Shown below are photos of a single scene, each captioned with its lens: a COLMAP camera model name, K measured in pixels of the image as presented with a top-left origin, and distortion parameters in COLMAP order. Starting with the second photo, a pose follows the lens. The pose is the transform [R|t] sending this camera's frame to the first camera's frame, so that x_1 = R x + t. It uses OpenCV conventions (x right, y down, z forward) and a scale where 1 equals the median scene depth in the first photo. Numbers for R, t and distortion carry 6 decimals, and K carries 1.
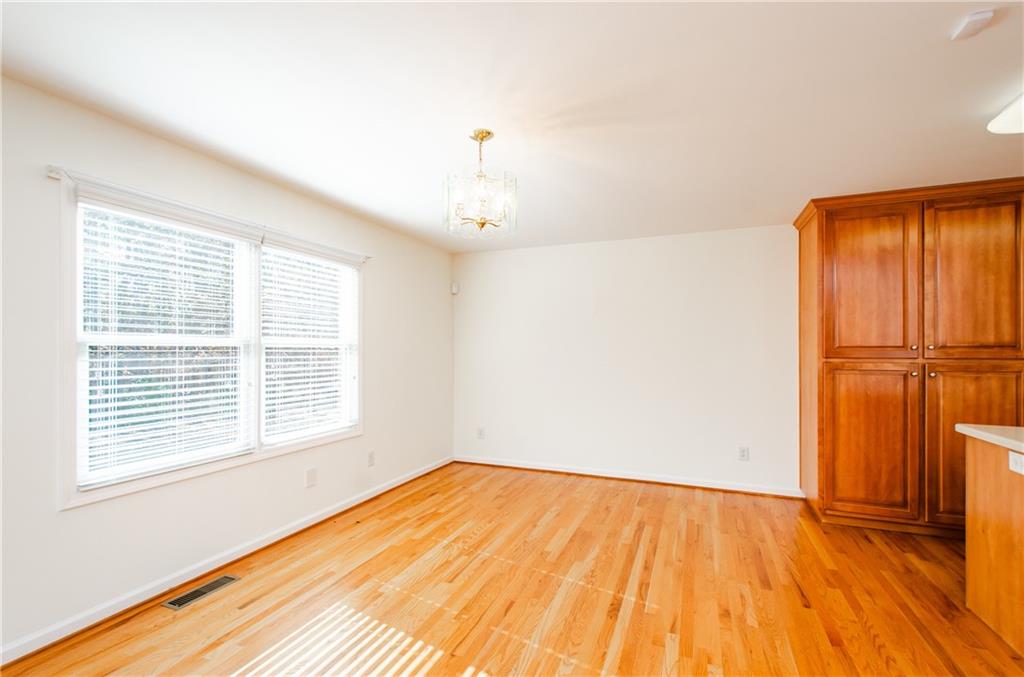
lens RADIAL K [[443.6, 0, 521.3], [0, 443.6, 351.7], [0, 0, 1]] dist [0.004781, -0.000232]
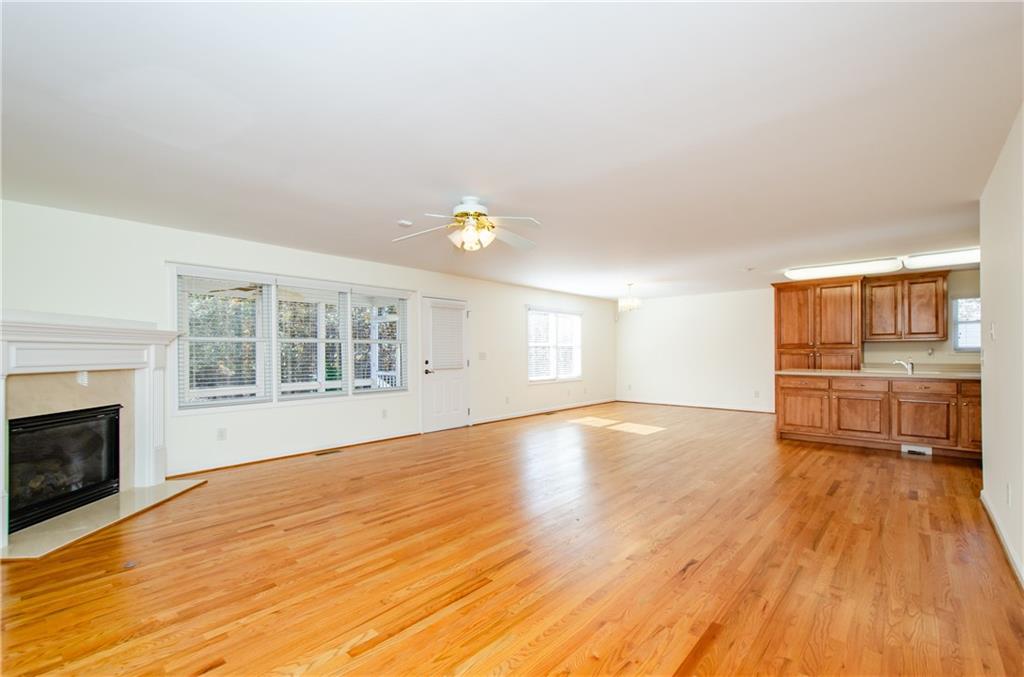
lens RADIAL K [[456.1, 0, 506.0], [0, 456.1, 354.6], [0, 0, 1]] dist [0.011106, -0.000268]
pose [[0.937569, -0.004975, -0.347764, 0.179119], [0.004851, 0.999987, -0.001225, 0.044202], [0.347766, -0.000539, 0.937581, -1.981783]]
